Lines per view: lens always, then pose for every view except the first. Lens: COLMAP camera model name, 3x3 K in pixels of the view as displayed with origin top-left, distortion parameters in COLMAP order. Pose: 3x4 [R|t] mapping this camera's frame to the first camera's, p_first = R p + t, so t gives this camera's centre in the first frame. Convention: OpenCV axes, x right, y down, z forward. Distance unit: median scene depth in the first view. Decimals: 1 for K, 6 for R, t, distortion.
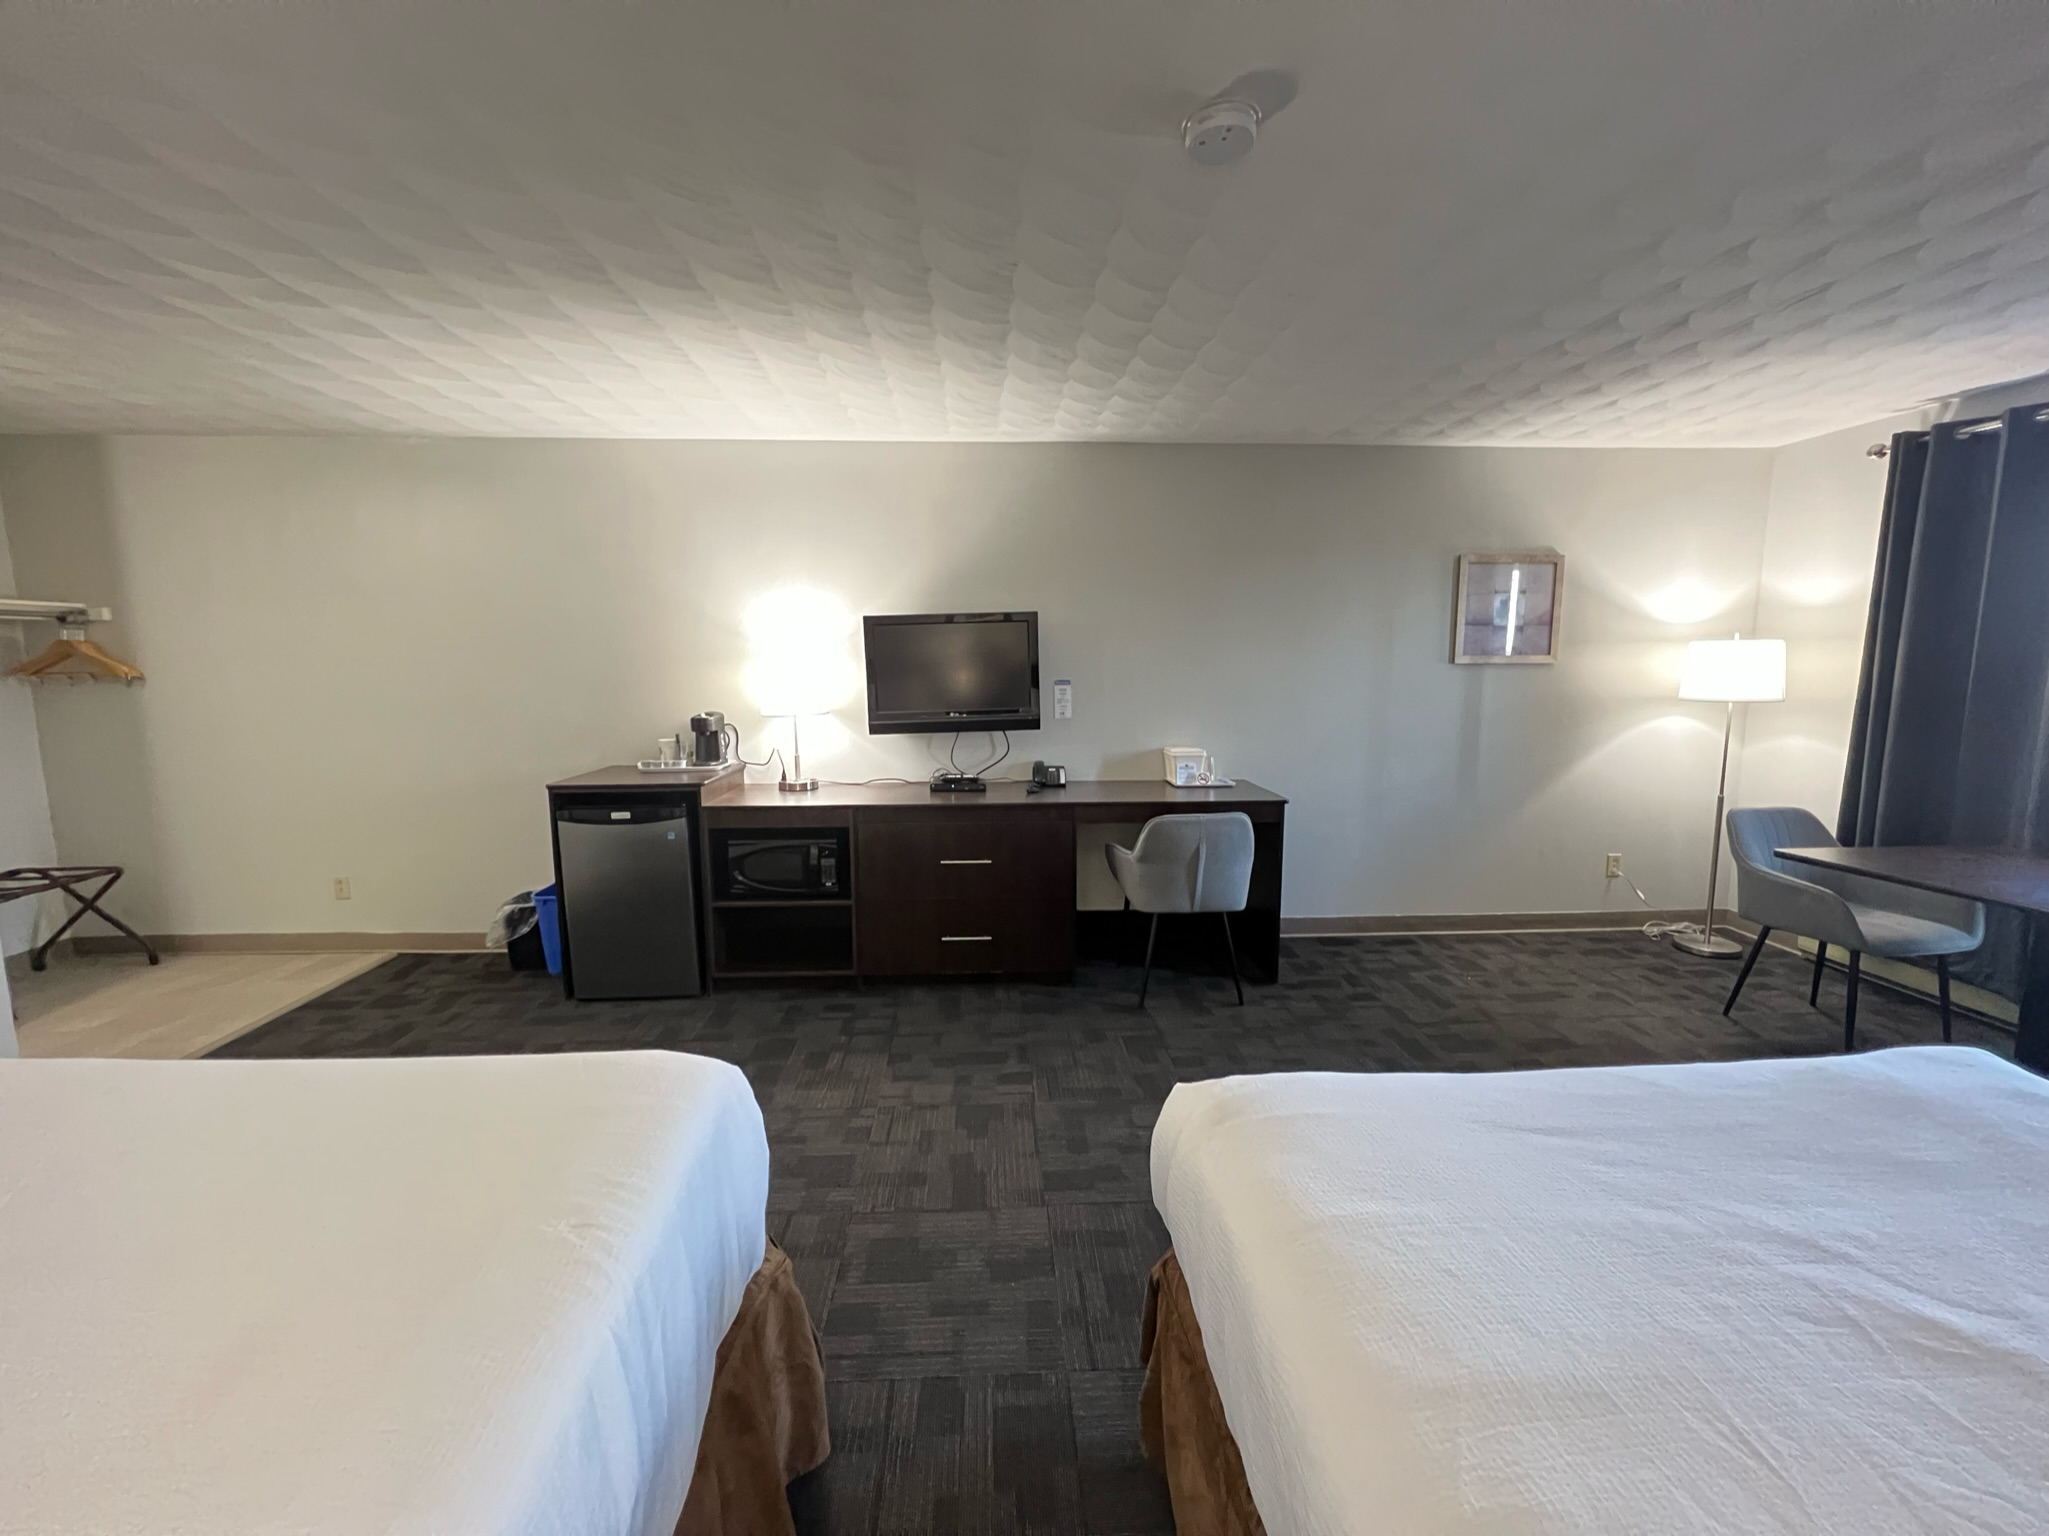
lens RADIAL K [[818.3, 0, 1024.5], [0, 818.3, 768.0], [0, 0, 1]] dist [-0.000834, 0.000022]
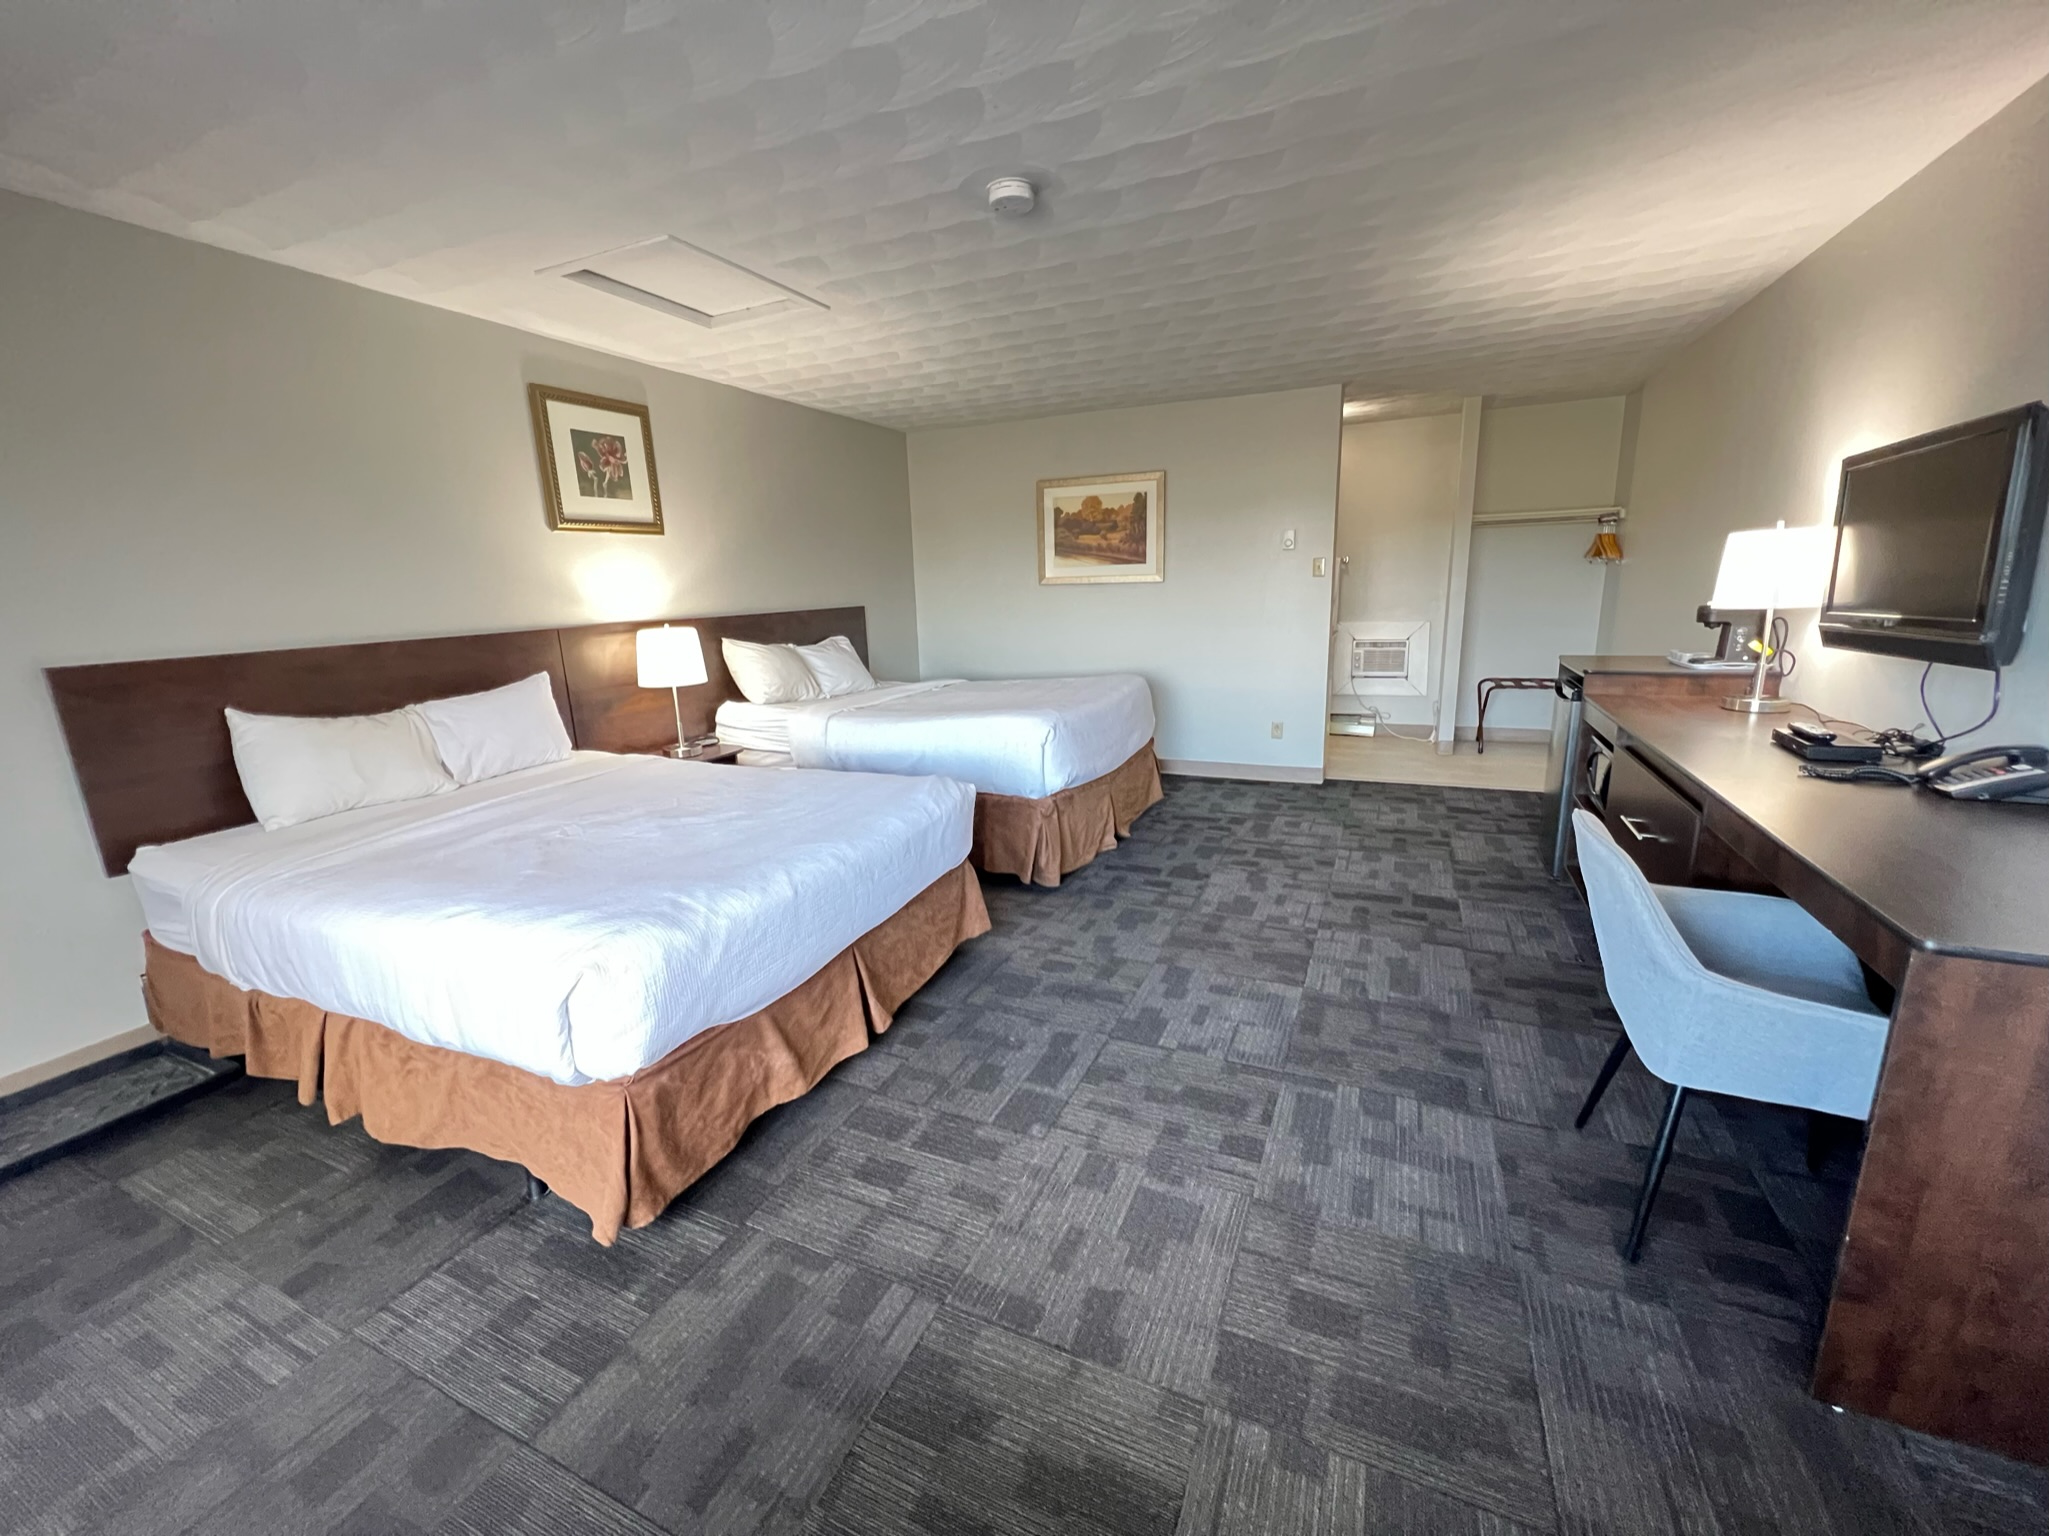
lens RADIAL K [[811.0, 0, 1024.5], [0, 811.0, 768.0], [0, 0, 1]] dist [0.001158, 0.000049]
pose [[-0.463725, 0.214741, -0.859561, 1.136191], [-0.075625, 0.957048, 0.279894, -0.134471], [0.882746, 0.194798, -0.427568, 1.221051]]
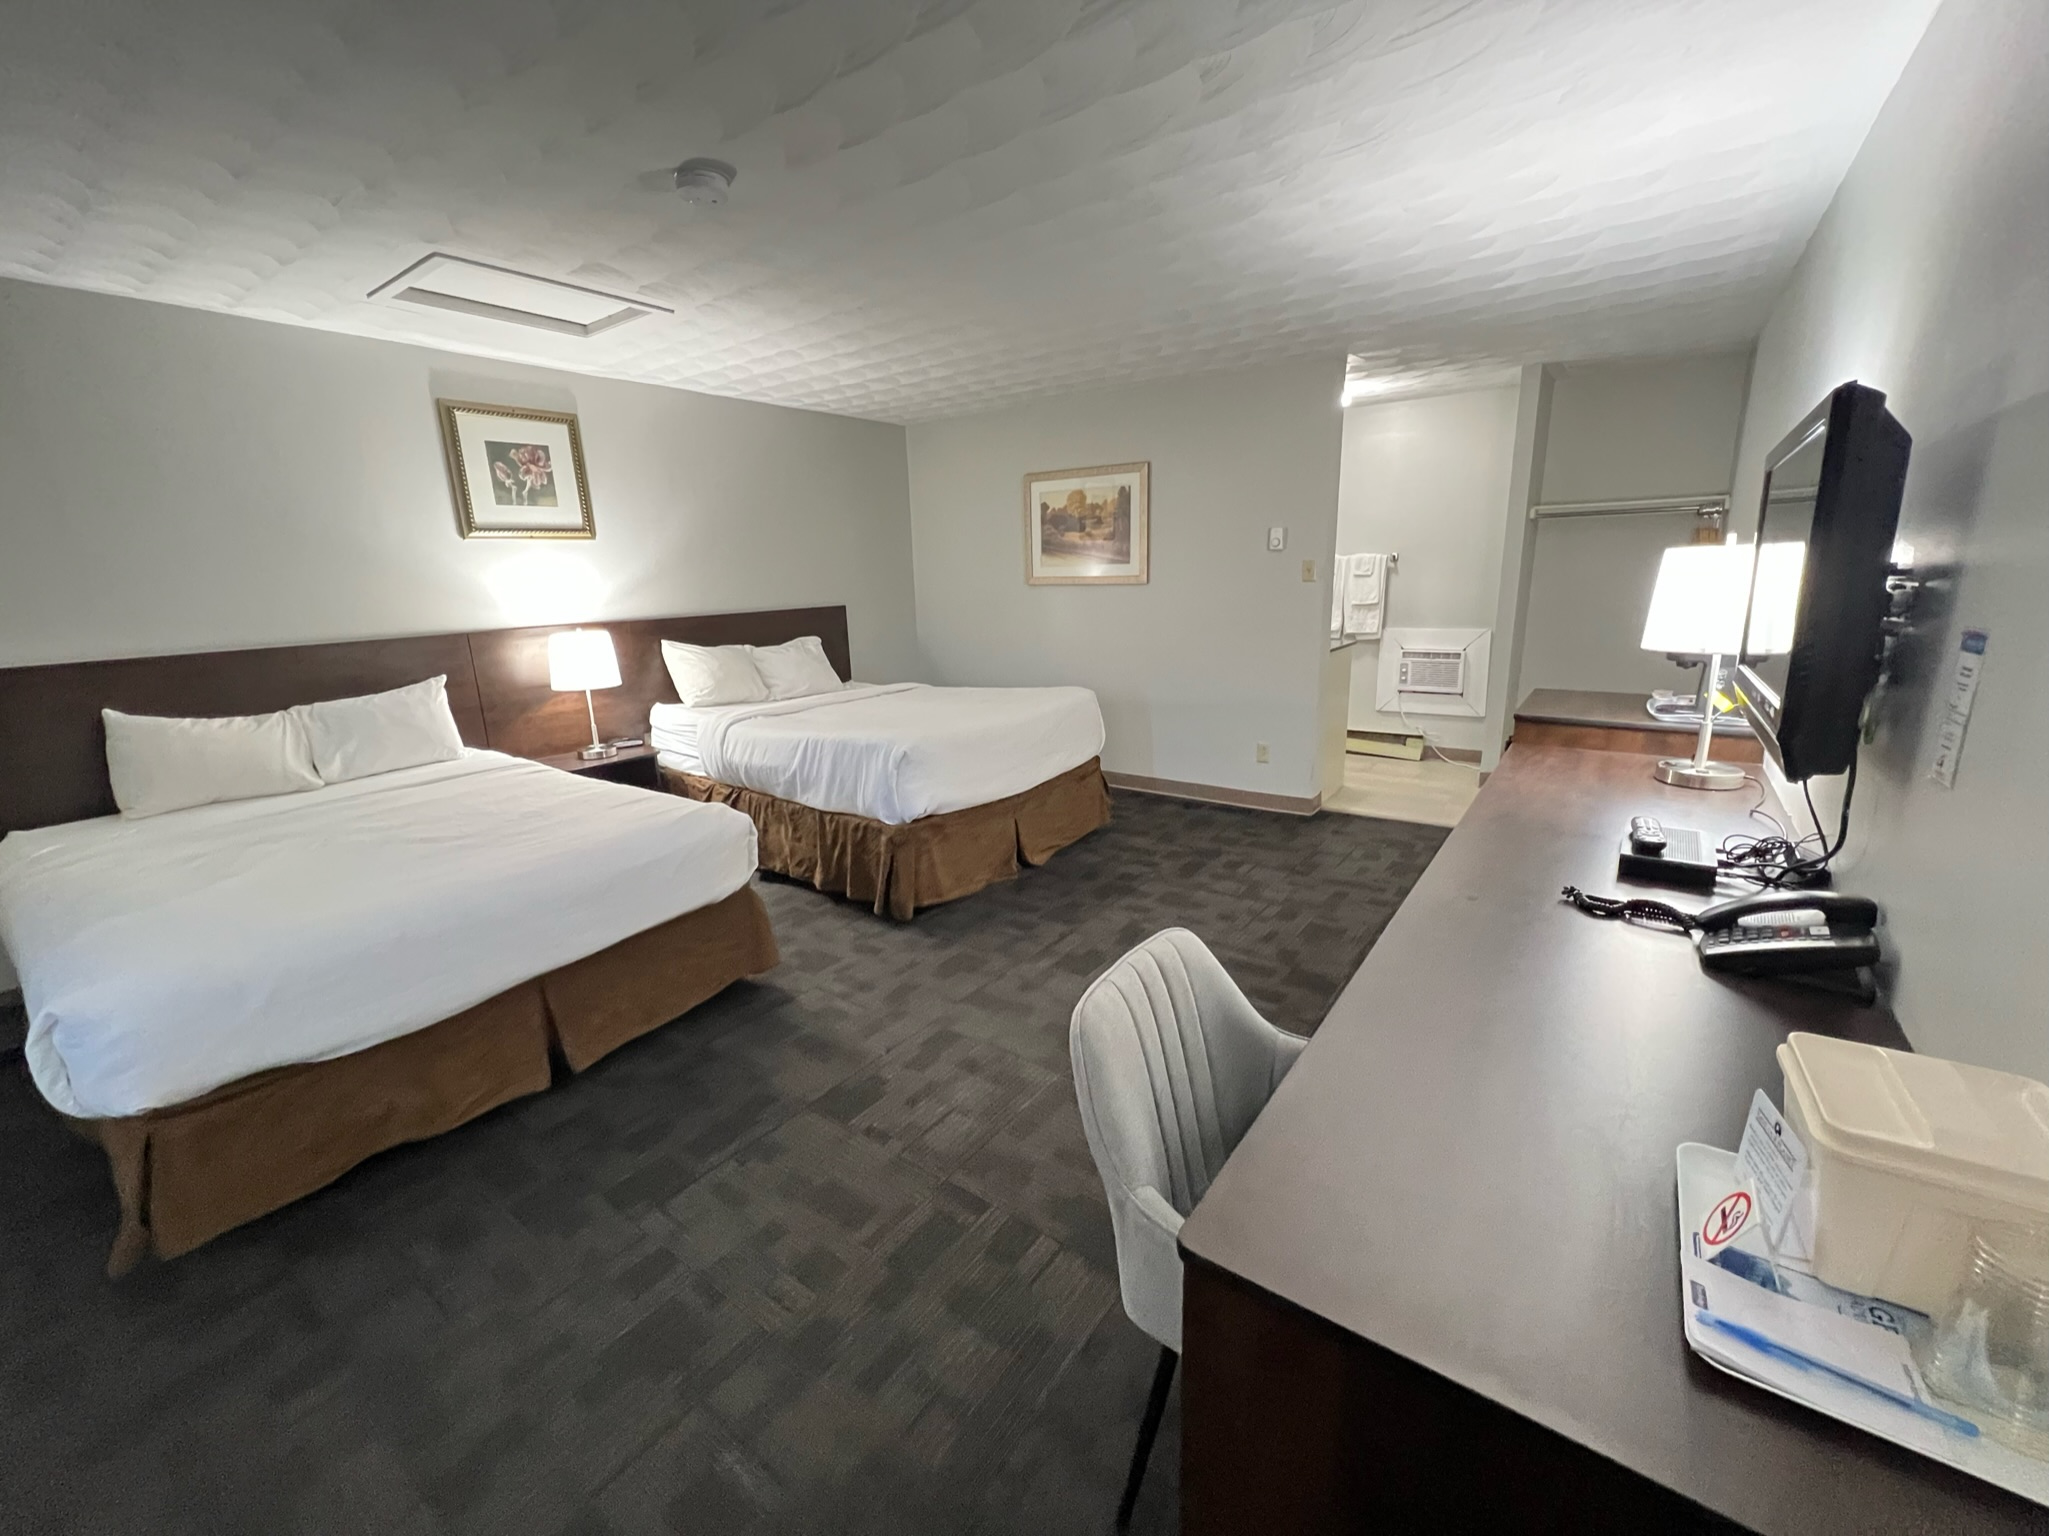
lens RADIAL K [[818.3, 0, 1024.5], [0, 818.3, 768.0], [0, 0, 1]] dist [-0.000834, 0.000022]
pose [[-0.633226, 0.201518, -0.747272, 0.731947], [-0.066220, 0.947862, 0.311725, -0.215715], [0.771129, 0.246877, -0.586866, 1.608449]]
